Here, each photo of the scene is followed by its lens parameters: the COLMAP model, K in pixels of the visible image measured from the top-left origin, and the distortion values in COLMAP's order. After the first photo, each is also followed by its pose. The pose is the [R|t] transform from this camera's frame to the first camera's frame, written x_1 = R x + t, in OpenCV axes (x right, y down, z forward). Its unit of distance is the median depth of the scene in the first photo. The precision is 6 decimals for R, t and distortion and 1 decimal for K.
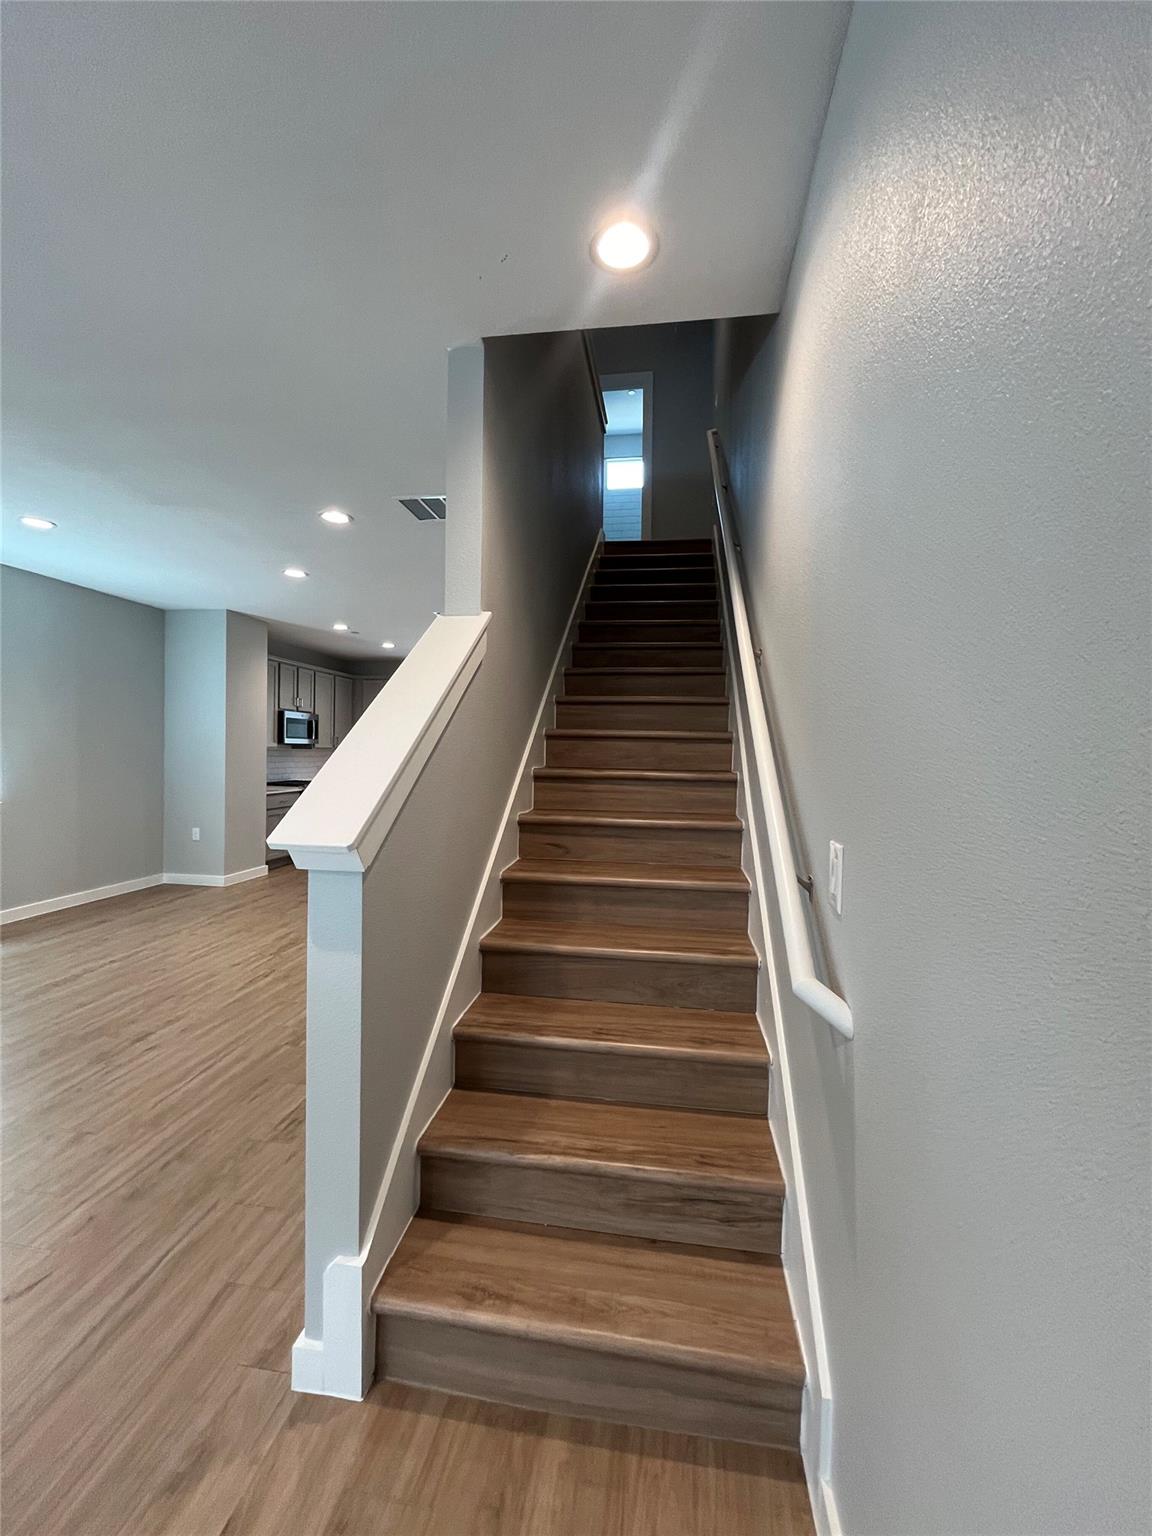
lens RADIAL K [[627.7, 0, 577.3], [0, 627.7, 764.0], [0, 0, 1]] dist [-0.000966, 0.000068]
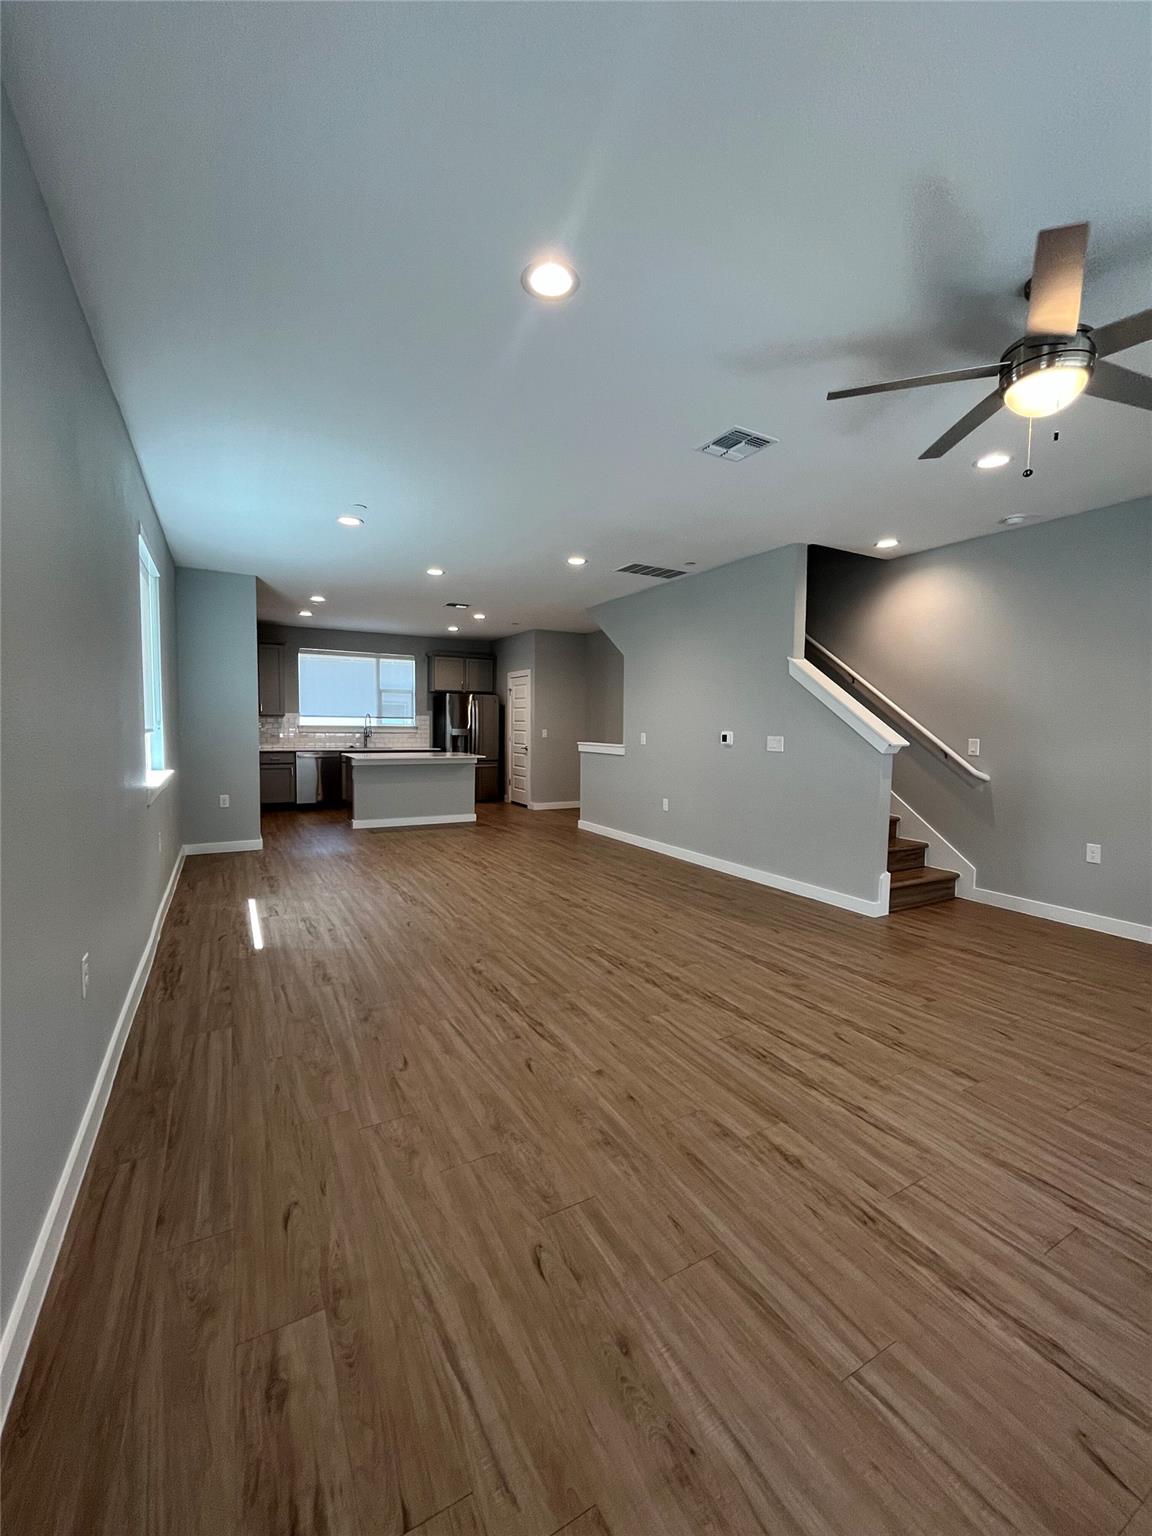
lens RADIAL K [[627.7, 0, 577.3], [0, 627.7, 764.0], [0, 0, 1]] dist [-0.000966, 0.000068]
pose [[0.792223, -0.047201, 0.608403, -1.442567], [0.014433, 0.998175, 0.058646, 0.005357], [-0.610060, -0.037679, 0.791458, -0.228081]]
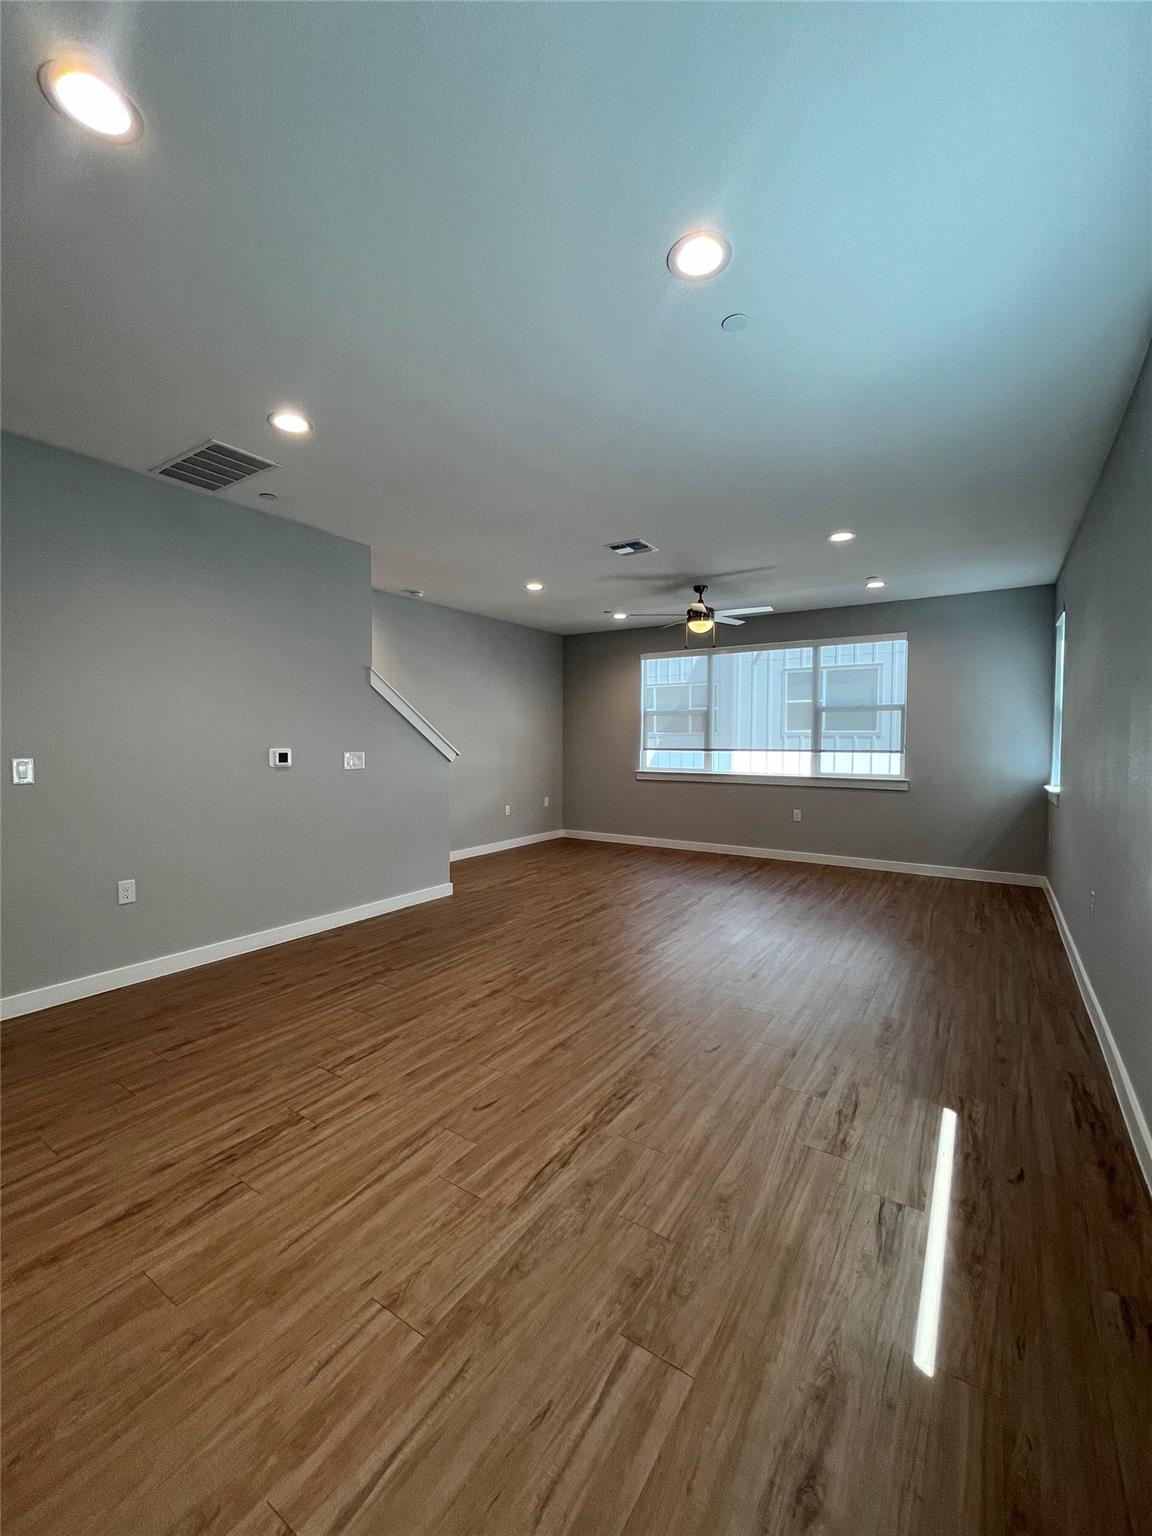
lens RADIAL K [[627.7, 0, 577.3], [0, 627.7, 764.0], [0, 0, 1]] dist [-0.000966, 0.000068]
pose [[-0.907367, -0.037613, 0.418653, -1.137553], [-0.013621, 0.998096, 0.060151, -0.028258], [-0.420119, 0.048876, -0.906152, 1.716781]]
